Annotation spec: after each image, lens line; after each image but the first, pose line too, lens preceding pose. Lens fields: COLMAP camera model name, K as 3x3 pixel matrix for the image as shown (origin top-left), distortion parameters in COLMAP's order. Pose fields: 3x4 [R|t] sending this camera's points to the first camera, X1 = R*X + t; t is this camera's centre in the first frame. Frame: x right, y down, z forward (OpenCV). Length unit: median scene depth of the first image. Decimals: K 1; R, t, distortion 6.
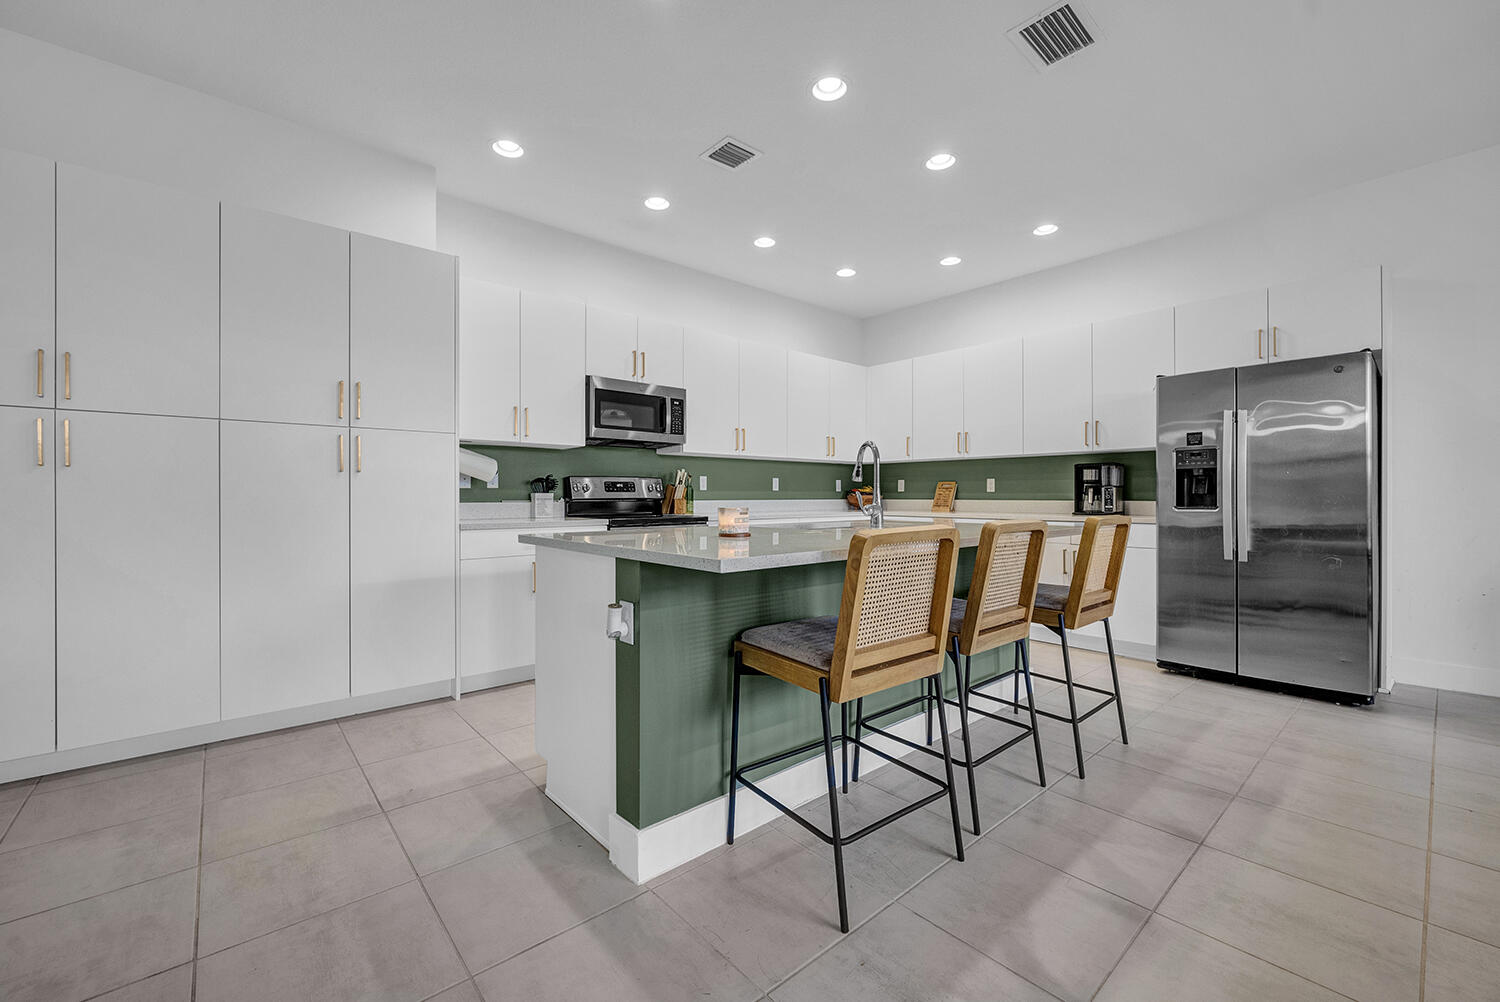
lens RADIAL K [[606.0, 0, 749.2], [0, 606.0, 498.5], [0, 0, 1]] dist [0.000716, 0.000166]
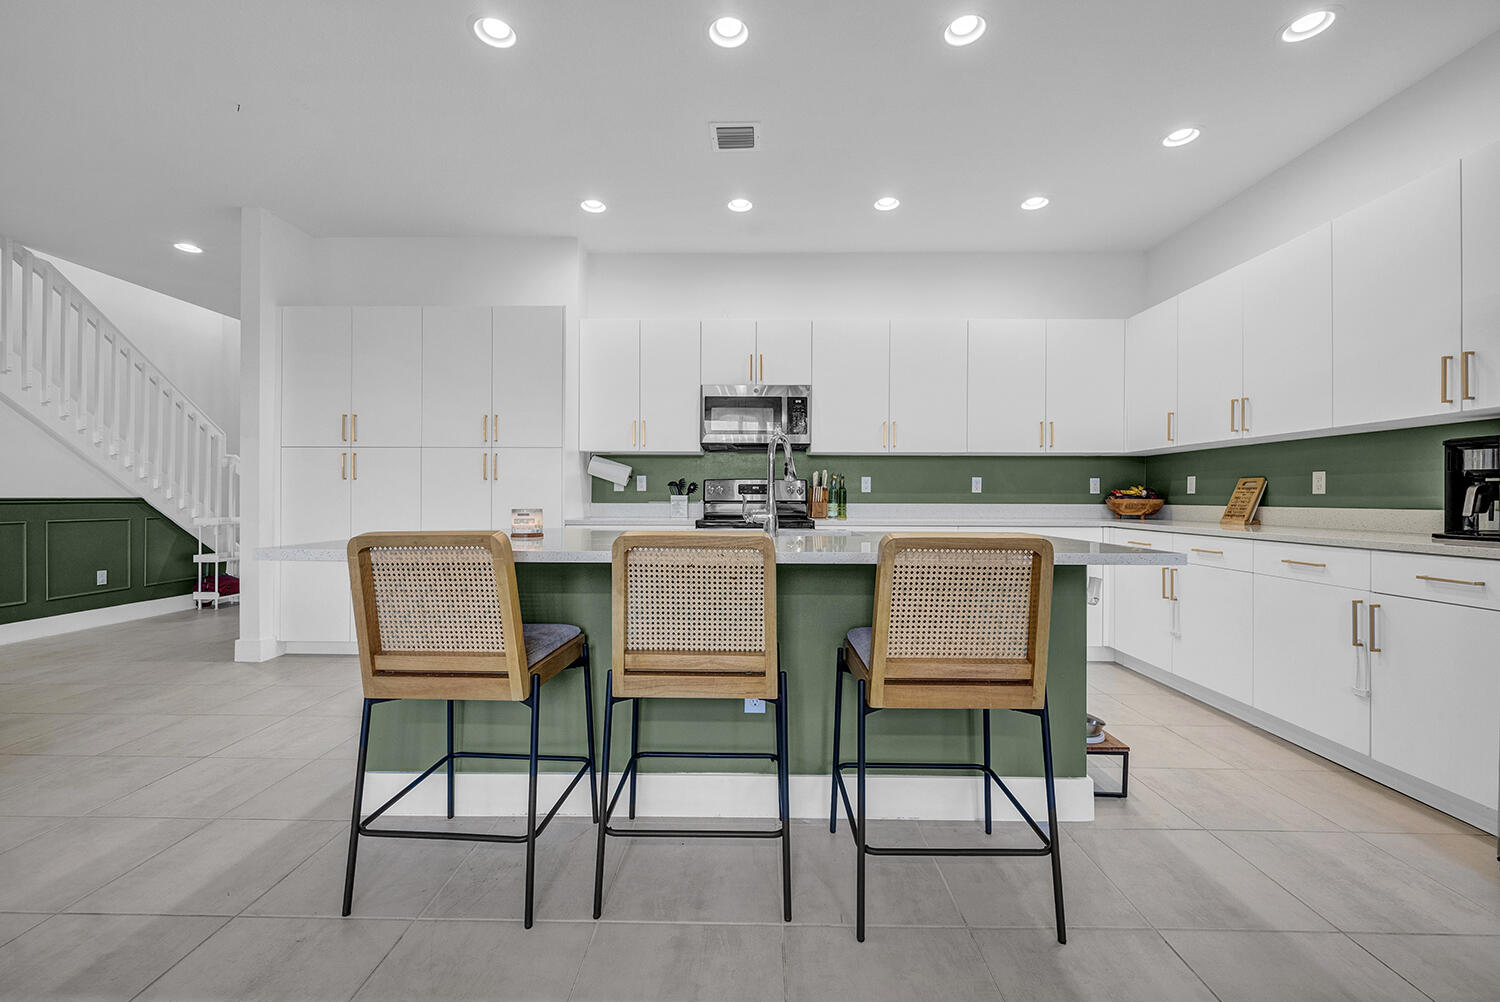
lens RADIAL K [[613.5, 0, 754.3], [0, 613.5, 497.0], [0, 0, 1]] dist [-0.001205, -0.000119]
pose [[0.746364, 0.002705, -0.665532, 0.450914], [-0.007649, 0.999961, -0.004514, -0.001224], [0.665494, 0.008460, 0.746355, 0.221828]]
